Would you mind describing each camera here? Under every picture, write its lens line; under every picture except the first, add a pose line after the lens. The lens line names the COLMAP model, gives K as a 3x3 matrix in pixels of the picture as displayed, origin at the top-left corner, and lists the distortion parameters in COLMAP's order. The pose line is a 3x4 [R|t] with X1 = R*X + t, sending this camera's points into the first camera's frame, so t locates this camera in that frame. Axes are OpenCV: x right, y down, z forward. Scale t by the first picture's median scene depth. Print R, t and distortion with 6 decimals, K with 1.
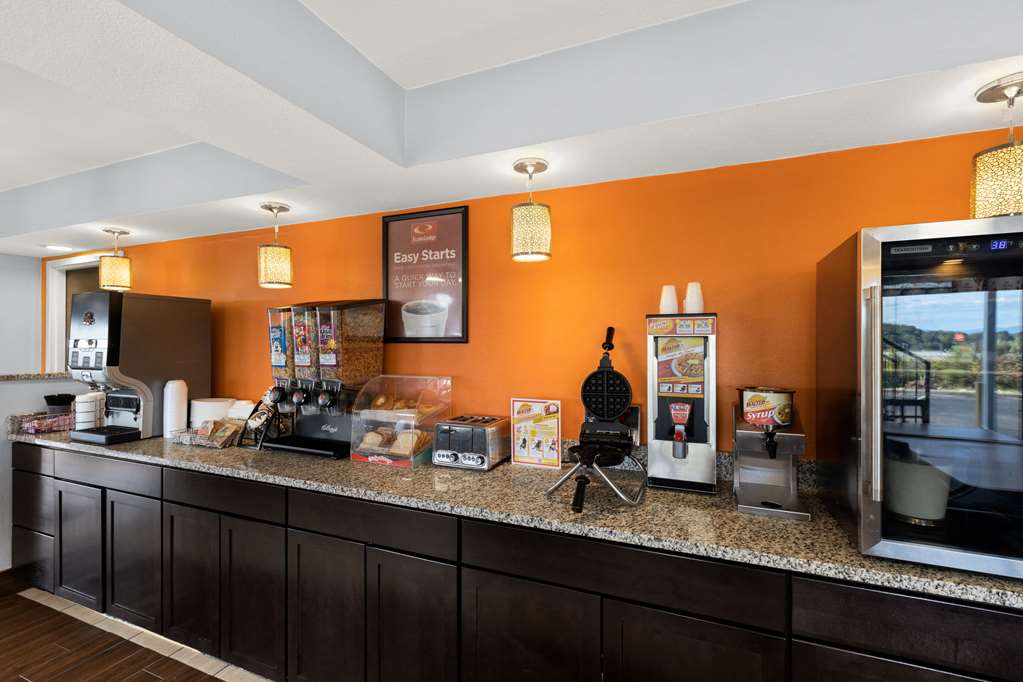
lens RADIAL K [[461.2, 0, 511.6], [0, 461.2, 350.2], [0, 0, 1]] dist [0.003365, 0.000282]
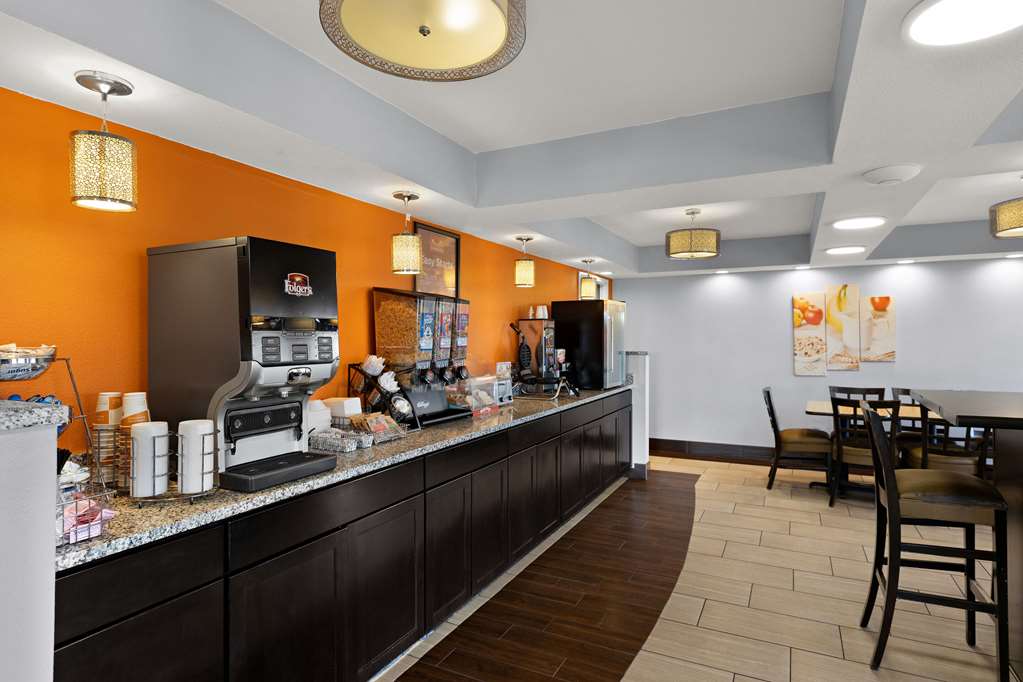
lens RADIAL K [[534.3, 0, 511.5], [0, 534.3, 341.0], [0, 0, 1]] dist [0.025234, -0.052601]
pose [[0.061936, -0.010736, 0.998022, -1.712263], [0.002455, 0.999941, 0.010605, 0.002266], [-0.998077, 0.001794, 0.061959, 0.701521]]
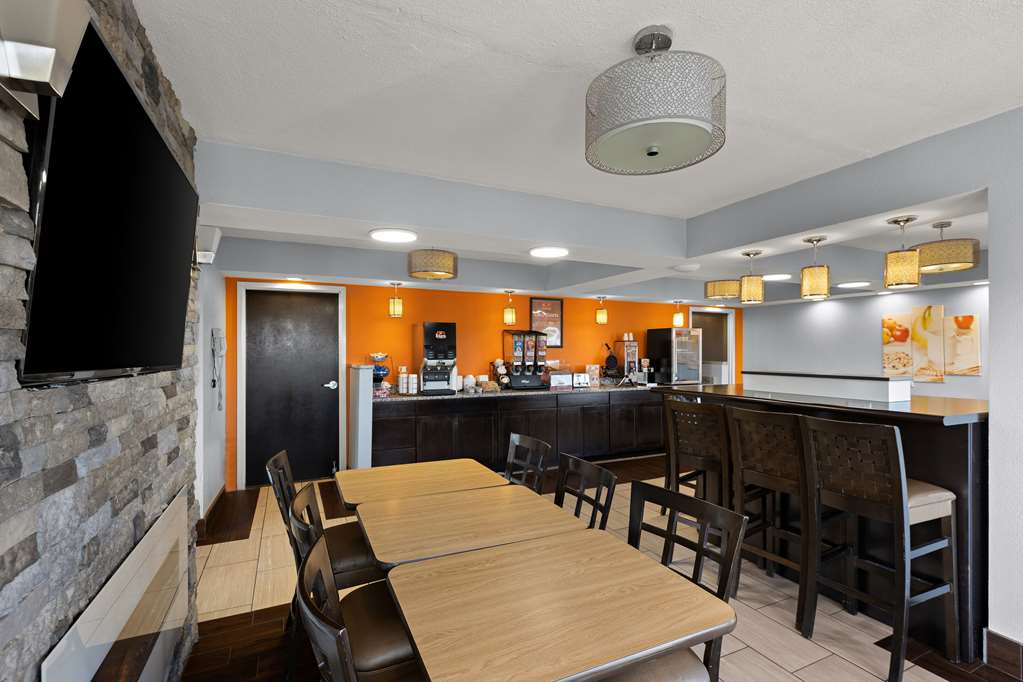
lens RADIAL K [[461.2, 0, 511.6], [0, 461.2, 350.2], [0, 0, 1]] dist [0.003365, 0.000282]
pose [[0.662591, -0.001055, 0.748981, -2.356637], [0.000384, 0.999999, 0.001069, -0.002040], [-0.748982, -0.000421, 0.662591, -0.626269]]
